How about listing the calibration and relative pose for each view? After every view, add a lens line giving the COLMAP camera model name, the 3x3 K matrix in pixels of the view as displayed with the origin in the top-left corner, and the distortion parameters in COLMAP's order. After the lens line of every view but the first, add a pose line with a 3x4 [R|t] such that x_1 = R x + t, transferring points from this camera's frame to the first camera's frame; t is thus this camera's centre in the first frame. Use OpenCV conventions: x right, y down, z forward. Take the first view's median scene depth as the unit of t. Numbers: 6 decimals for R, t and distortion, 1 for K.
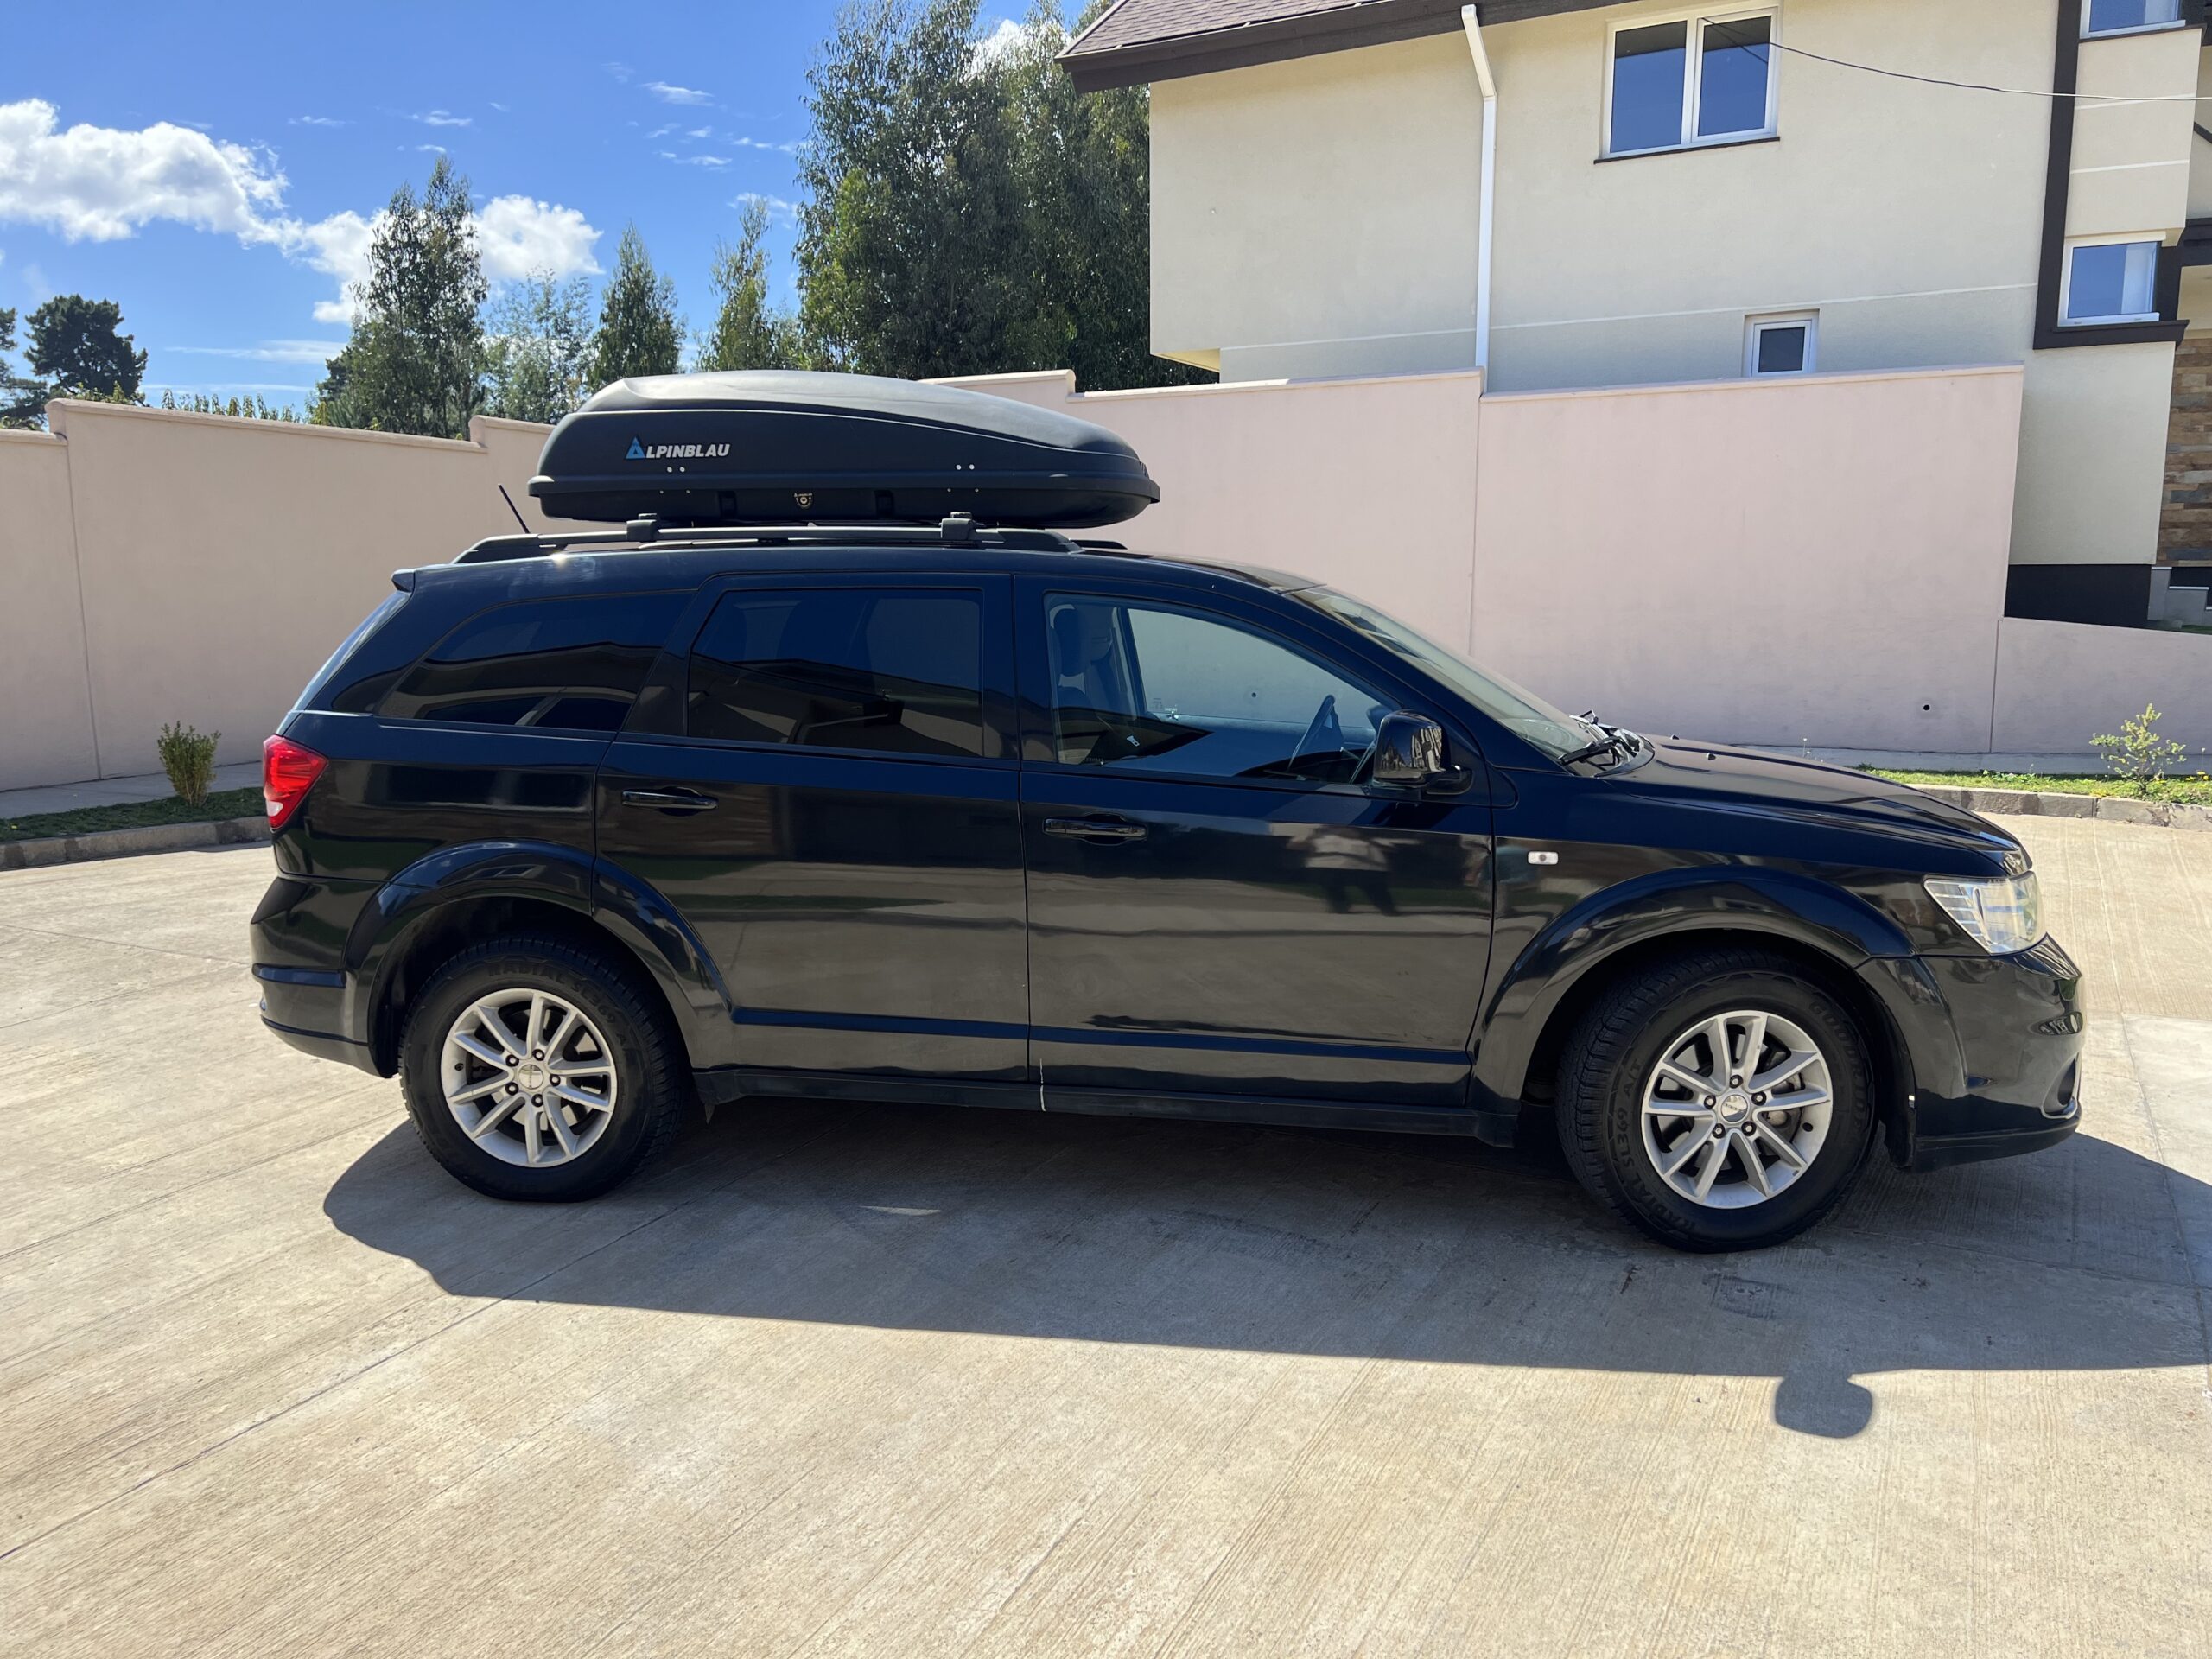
lens RADIAL K [[1662.2, 0, 1100.7], [0, 1662.2, 831.1], [0, 0, 1]] dist [0.041433, -0.043104]
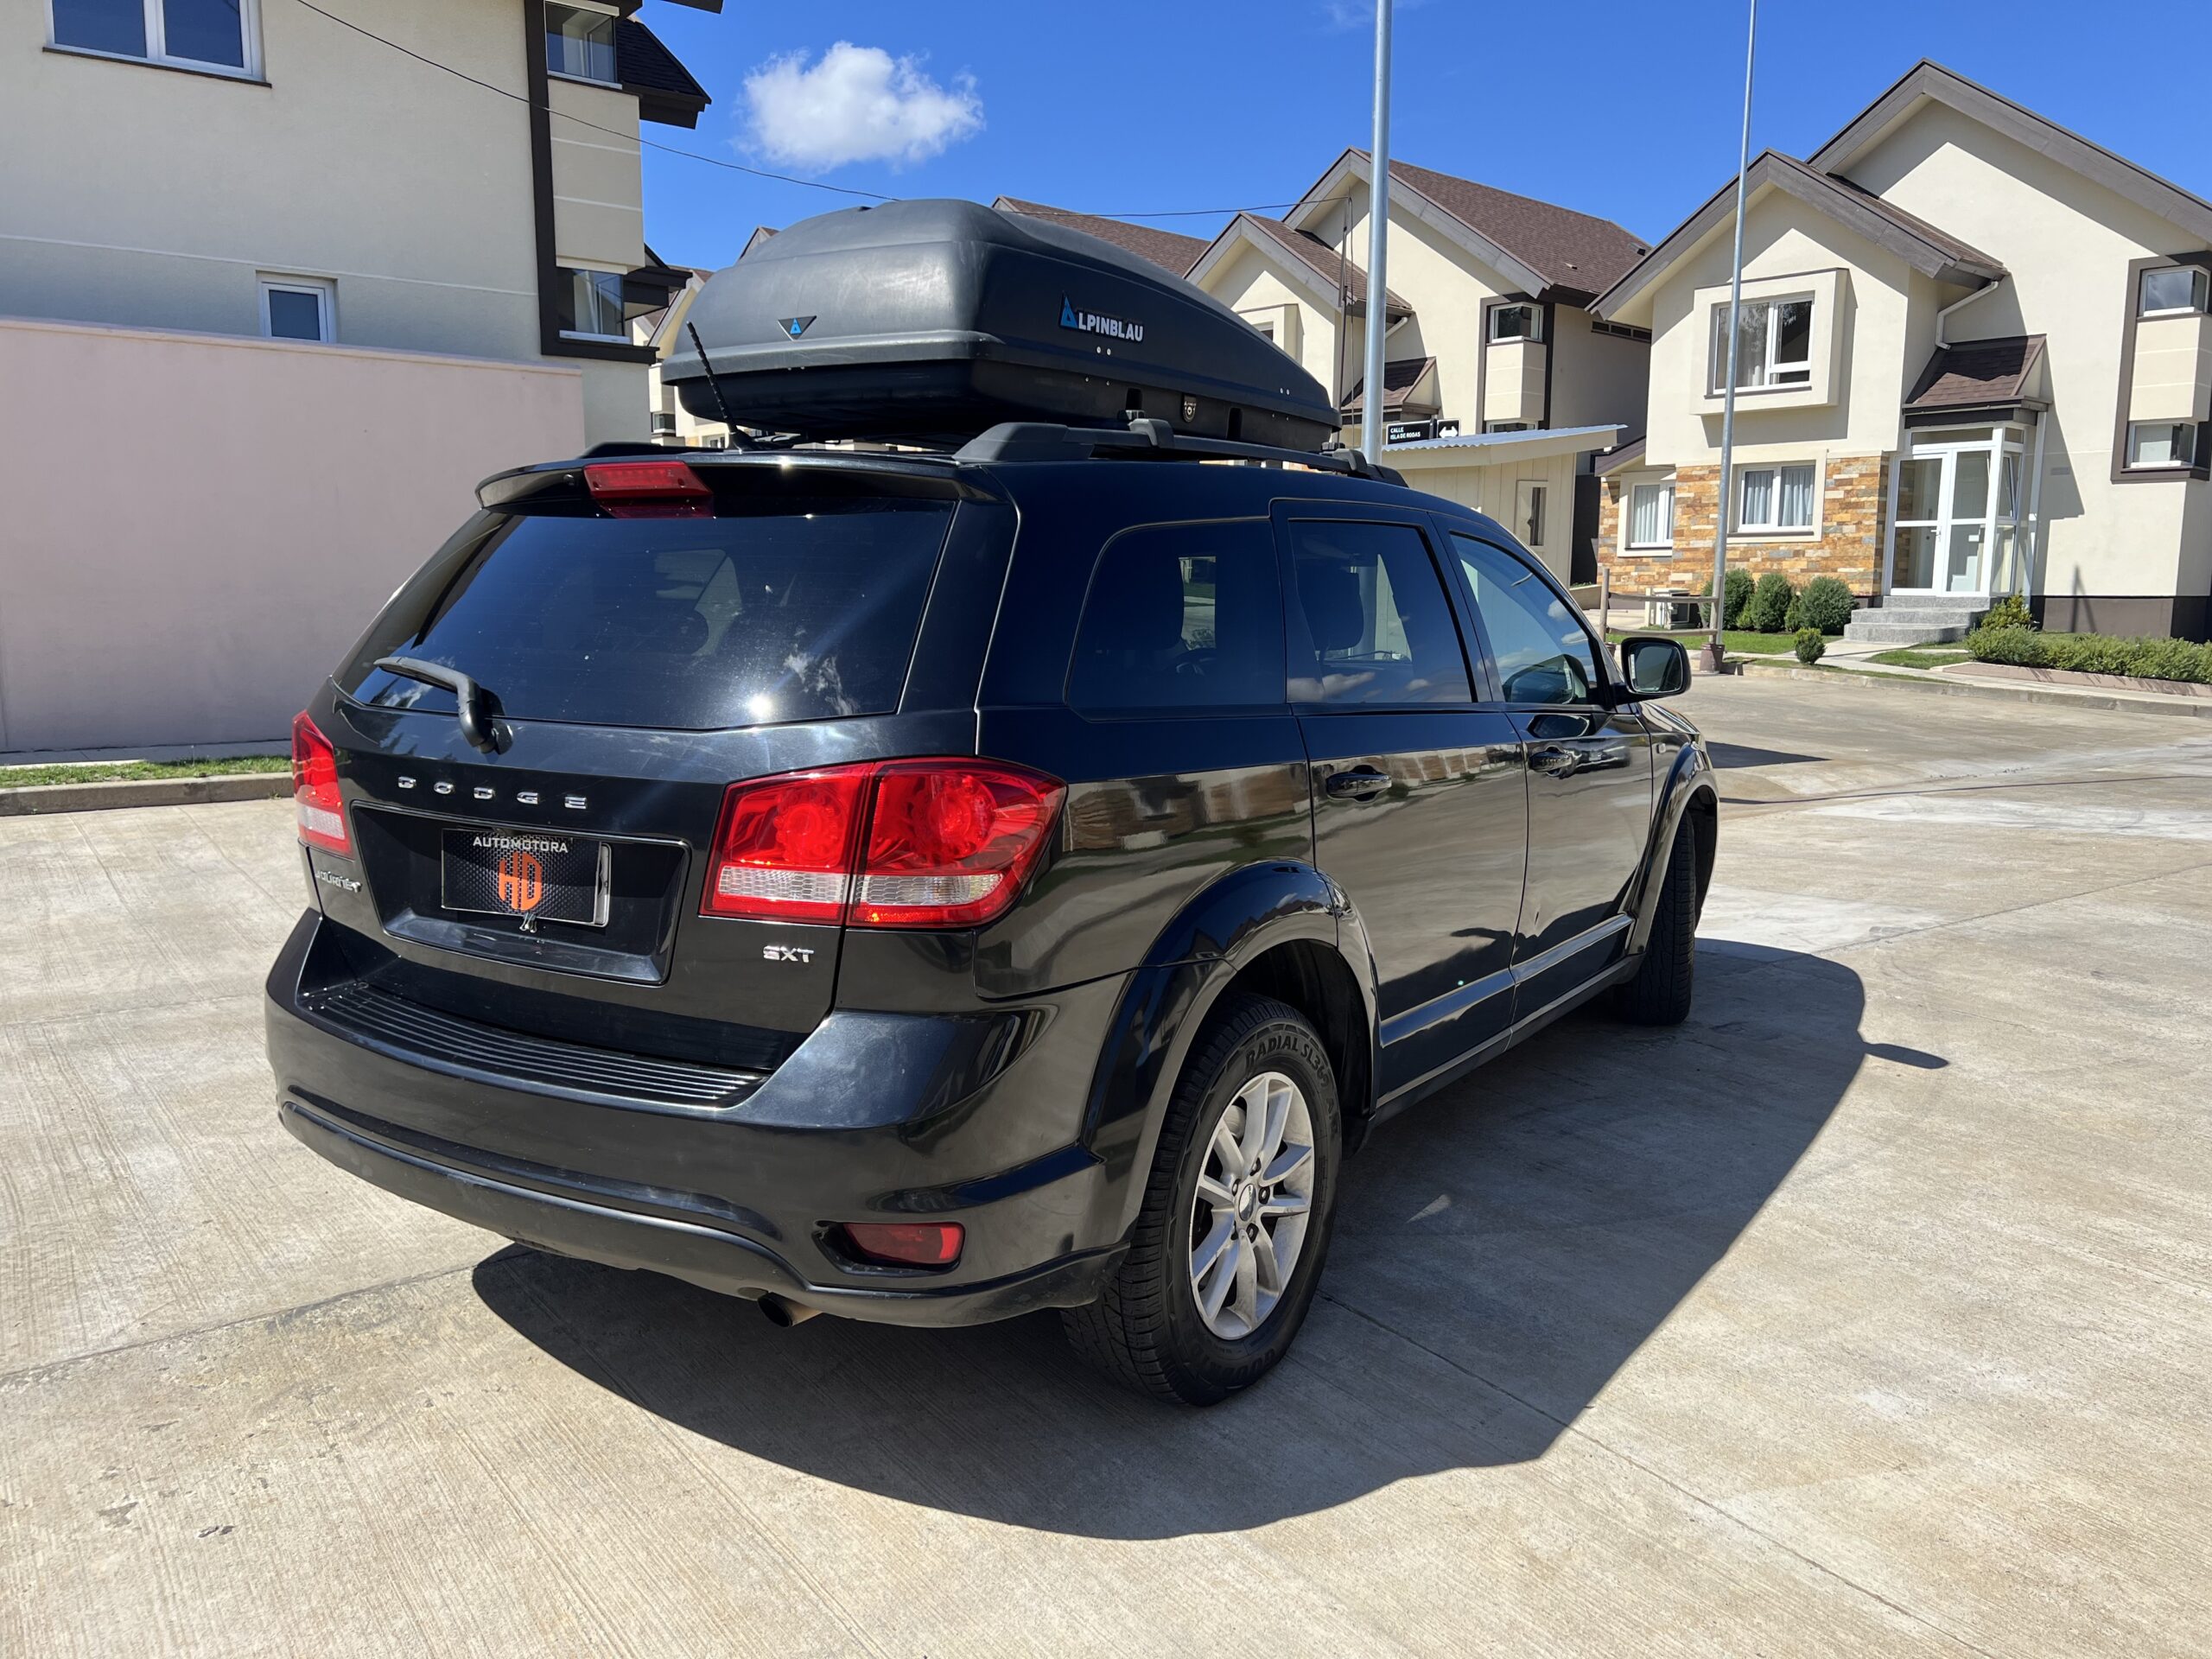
lens RADIAL K [[1662.2, 0, 1121.4], [0, 1662.2, 819.9], [0, 0, 1]] dist [0.041433, -0.043104]
pose [[0.409671, -0.121313, 0.904131, -0.985773], [0.127052, 0.989046, 0.075137, -0.072955], [-0.903342, 0.084090, 0.420596, 0.748950]]
